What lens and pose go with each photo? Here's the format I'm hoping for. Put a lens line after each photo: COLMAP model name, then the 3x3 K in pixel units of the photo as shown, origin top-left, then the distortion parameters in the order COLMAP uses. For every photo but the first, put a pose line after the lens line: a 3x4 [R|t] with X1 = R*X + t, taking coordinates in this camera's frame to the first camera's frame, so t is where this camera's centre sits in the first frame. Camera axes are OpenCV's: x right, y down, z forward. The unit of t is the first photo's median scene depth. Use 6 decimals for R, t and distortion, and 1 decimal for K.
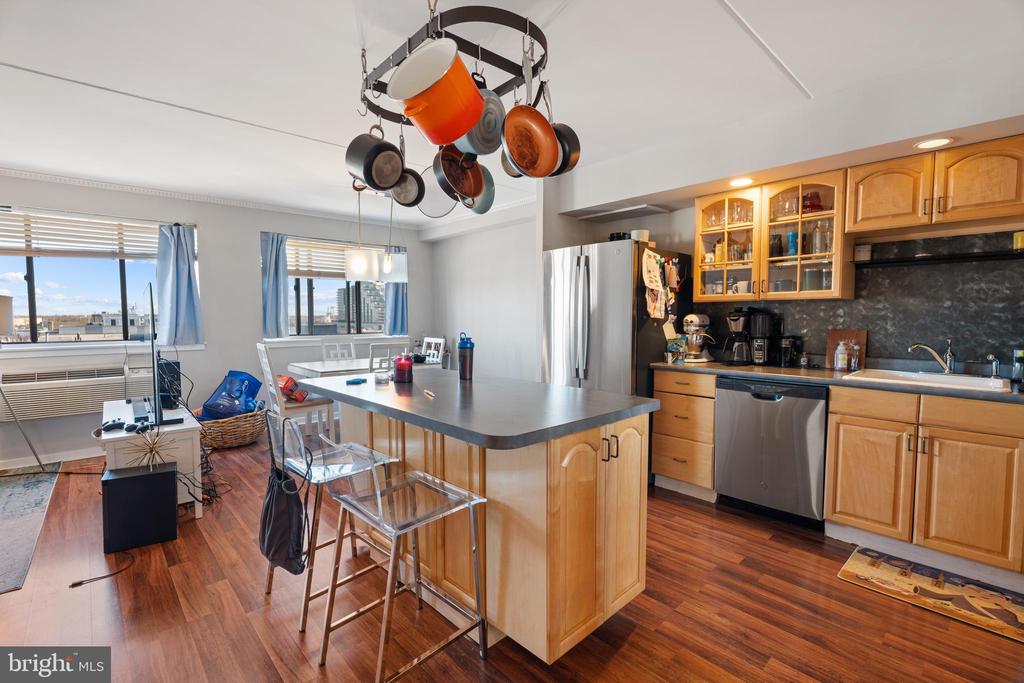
lens RADIAL K [[462.8, 0, 512.0], [0, 462.8, 341.5], [0, 0, 1]] dist [-0.002400, -0.000102]
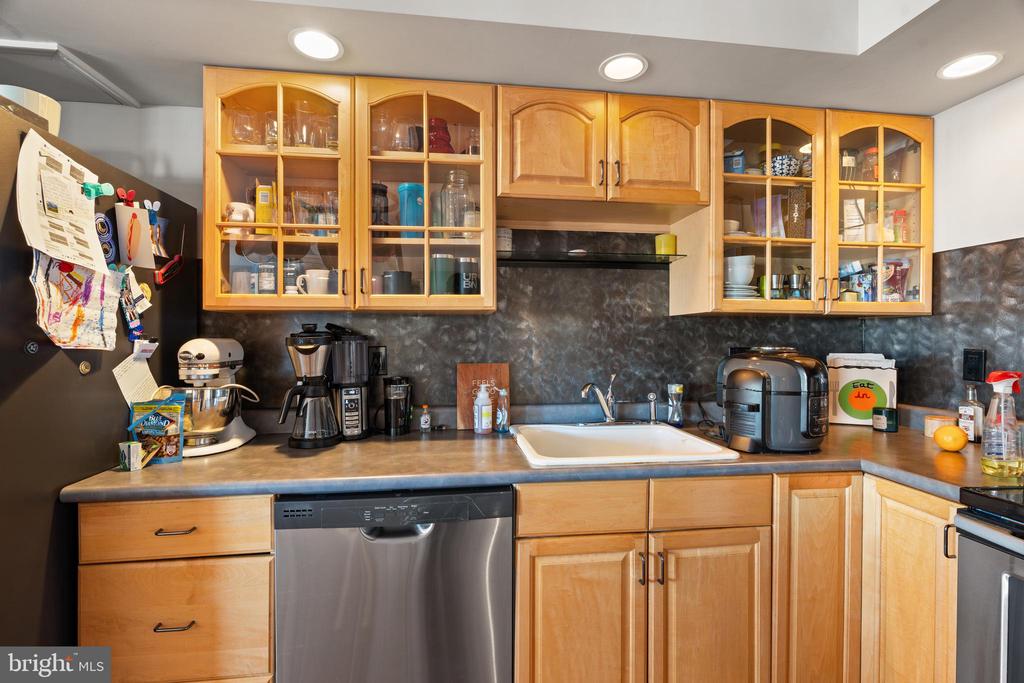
lens RADIAL K [[470.4, 0, 512.7], [0, 470.4, 337.7], [0, 0, 1]] dist [-0.001669, 0.000027]
pose [[0.579016, -0.000839, 0.815316, 0.230552], [0.045460, 0.998477, -0.031256, -0.037213], [-0.814048, 0.055162, 0.578172, 0.587526]]
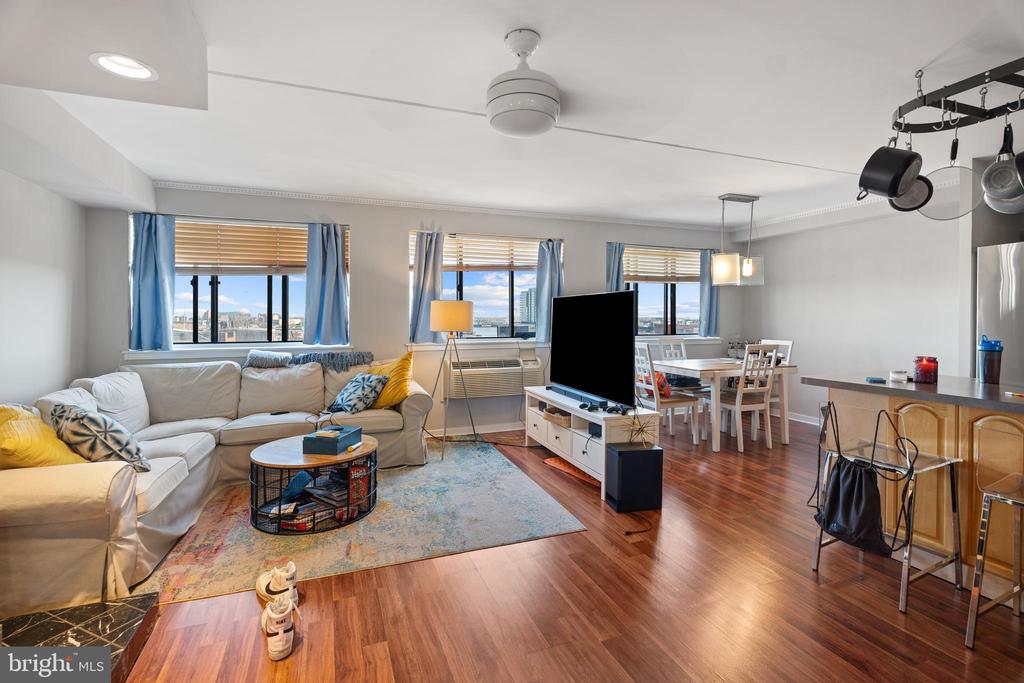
lens RADIAL K [[474.3, 0, 513.5], [0, 474.3, 318.4], [0, 0, 1]] dist [-0.001049, 0.000140]
pose [[0.933103, 0.002180, -0.359603, -0.547469], [-0.021439, 0.998540, -0.049578, 0.013401], [0.358970, 0.053971, 0.931787, -0.229038]]
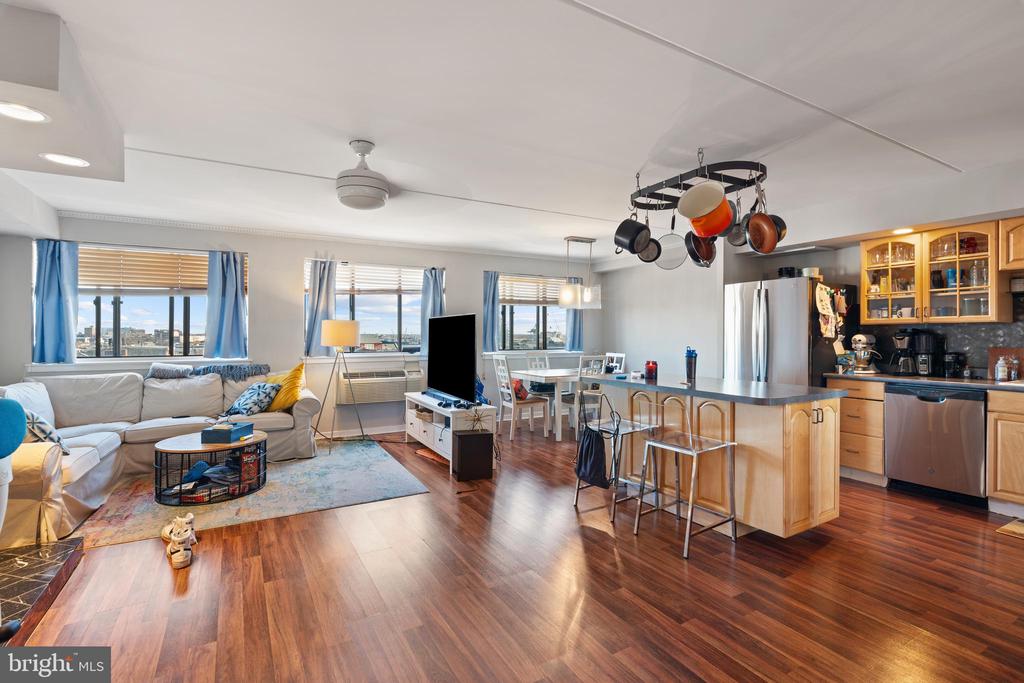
lens RADIAL K [[481.4, 0, 513.8], [0, 481.4, 334.5], [0, 0, 1]] dist [-0.000739, -0.000713]
pose [[0.975898, 0.002728, -0.218210, -0.256386], [-0.015207, 0.998341, -0.055533, 0.029700], [0.217696, 0.057513, 0.974321, -0.499532]]
